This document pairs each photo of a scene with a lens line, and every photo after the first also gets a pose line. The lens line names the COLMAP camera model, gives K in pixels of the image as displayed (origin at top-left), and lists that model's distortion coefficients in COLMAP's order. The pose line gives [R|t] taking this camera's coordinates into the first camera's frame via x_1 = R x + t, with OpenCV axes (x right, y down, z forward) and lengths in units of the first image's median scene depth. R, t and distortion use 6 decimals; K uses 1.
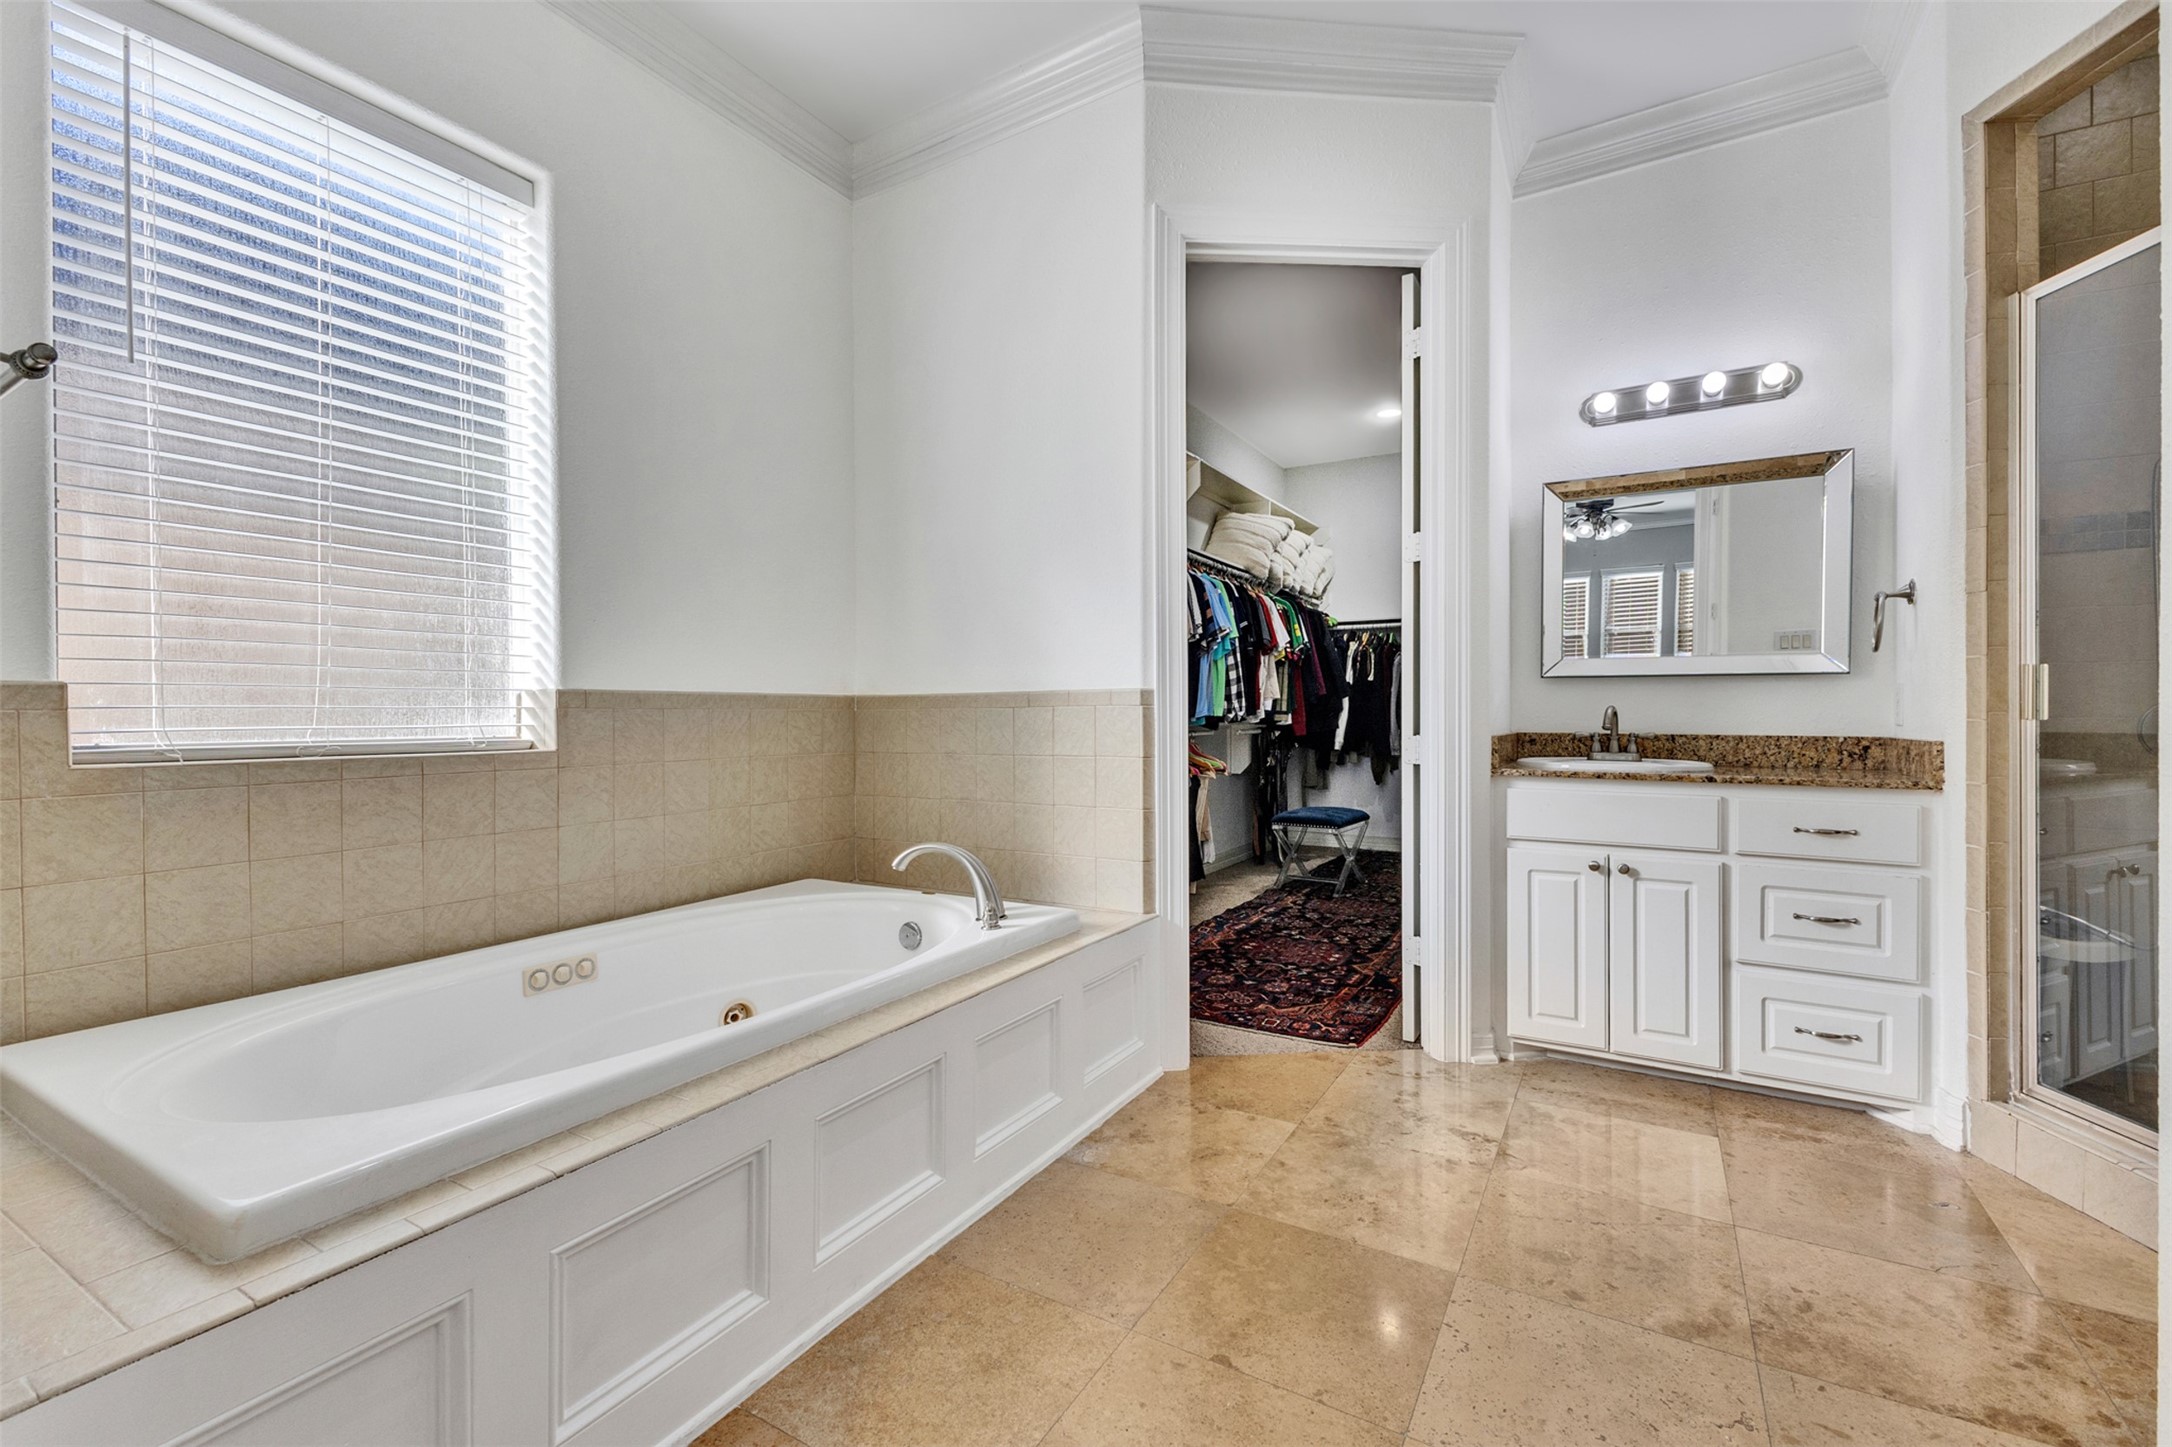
lens RADIAL K [[932.6, 0, 1088.1], [0, 932.6, 718.6], [0, 0, 1]] dist [0.013278, -0.002428]
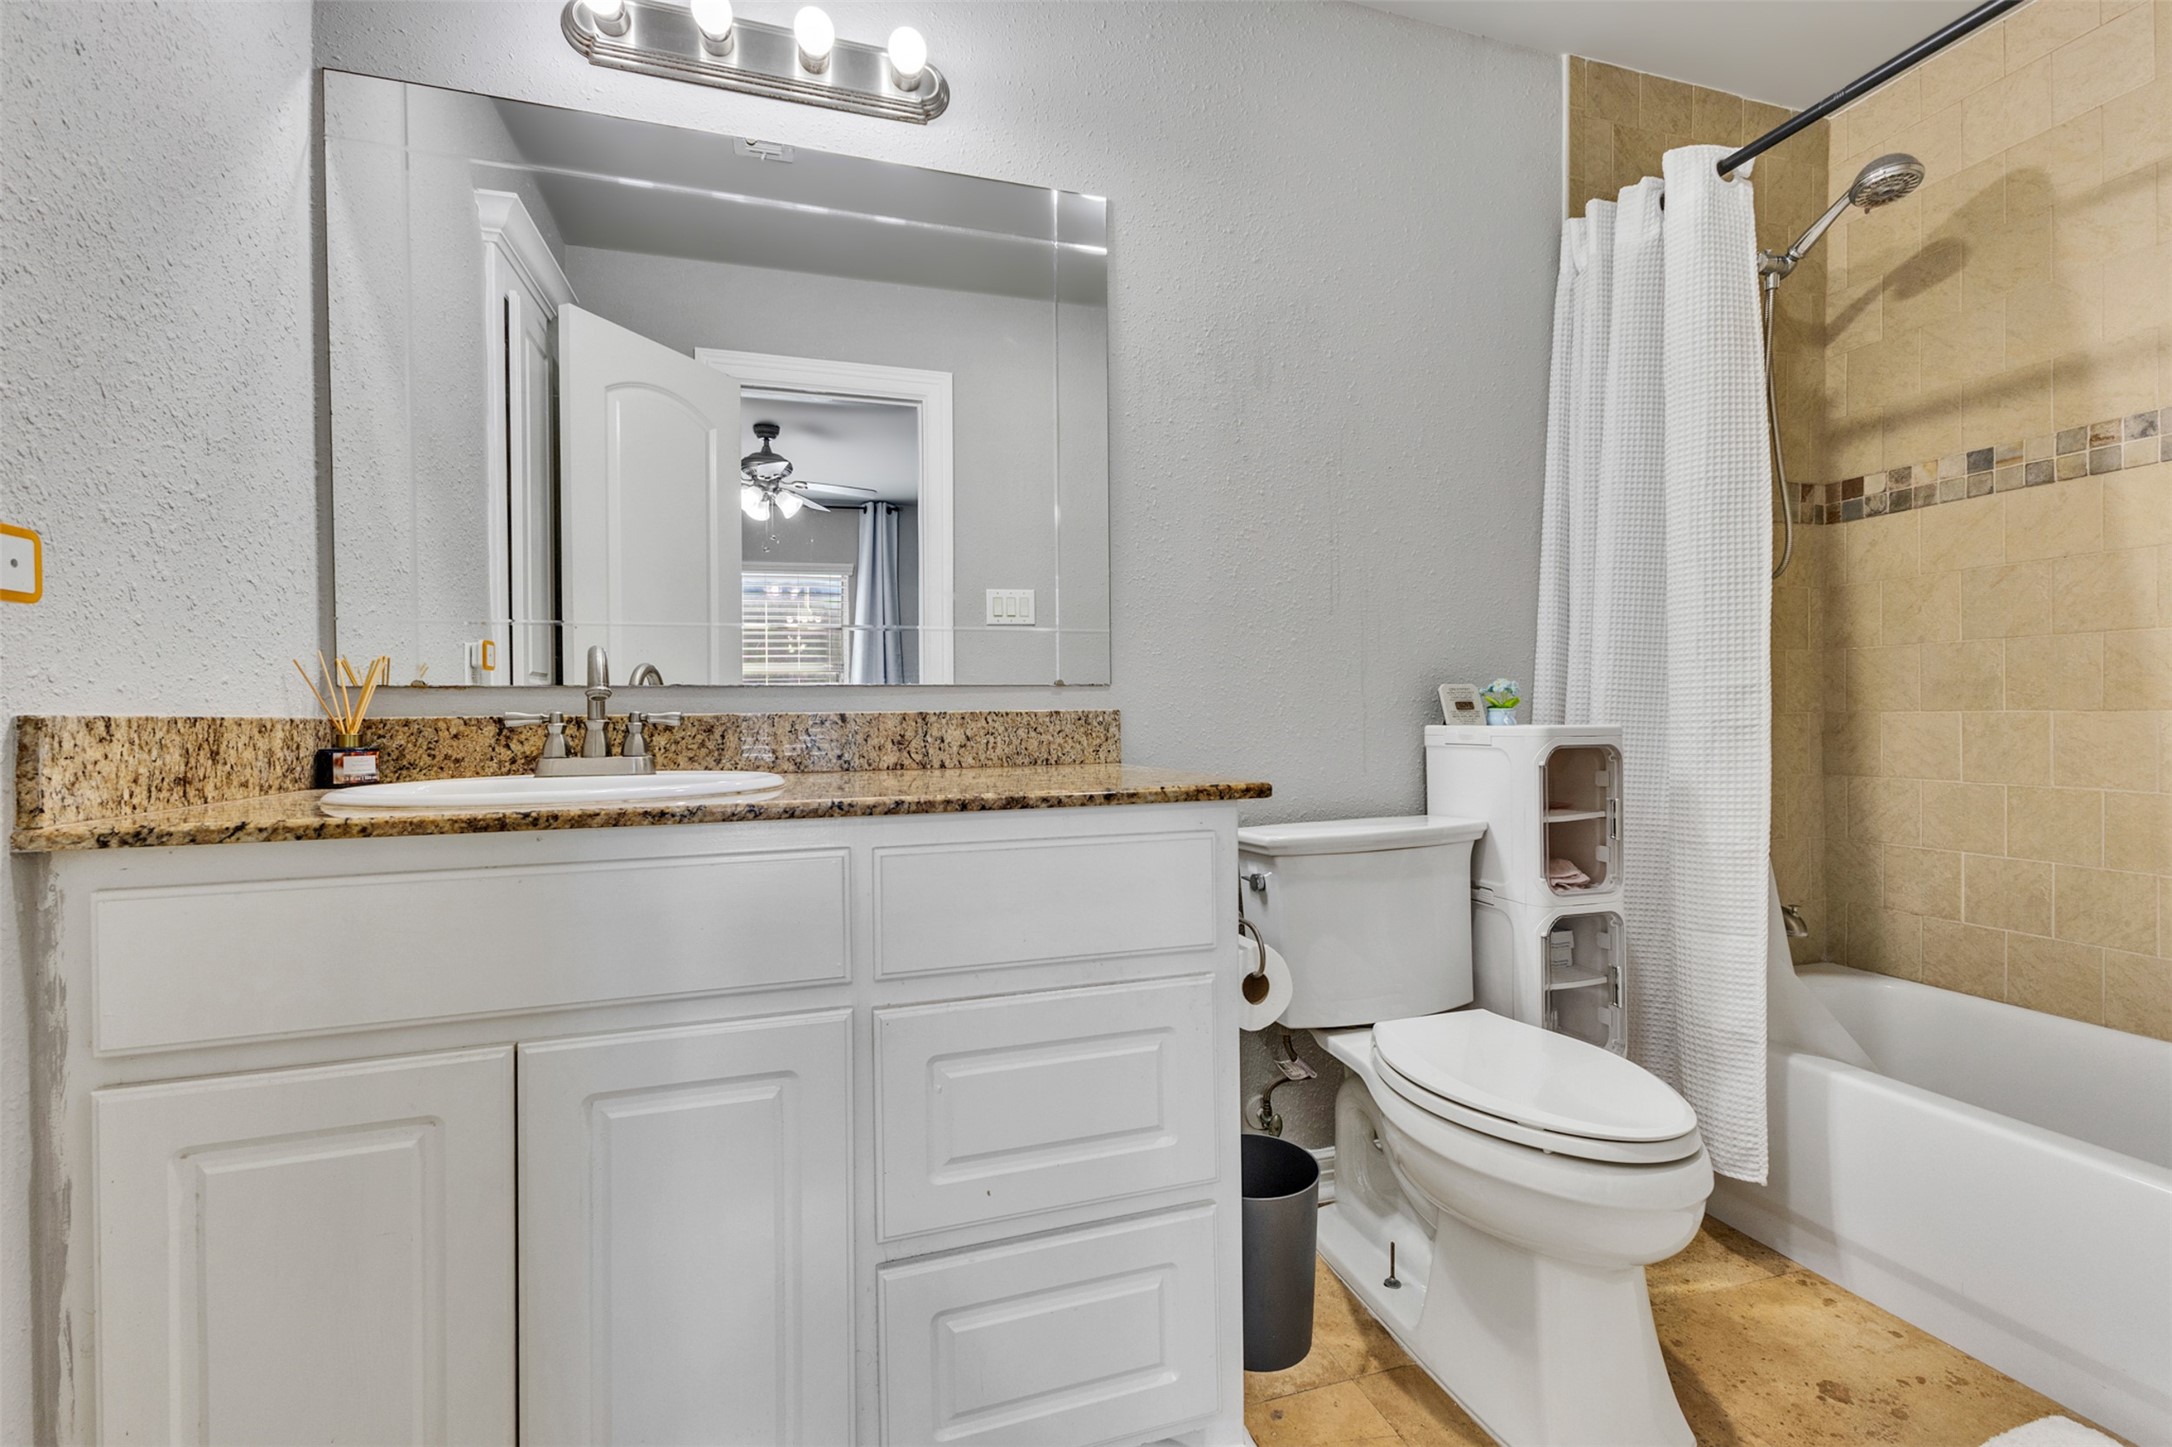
lens RADIAL K [[932.6, 0, 1095.5], [0, 932.6, 723.5], [0, 0, 1]] dist [0.013278, -0.002428]
pose [[0.664518, -0.011698, 0.747181, 0.475044], [0.015465, 0.999879, 0.001900, 0.029114], [-0.747113, 0.010293, 0.664618, 0.686047]]
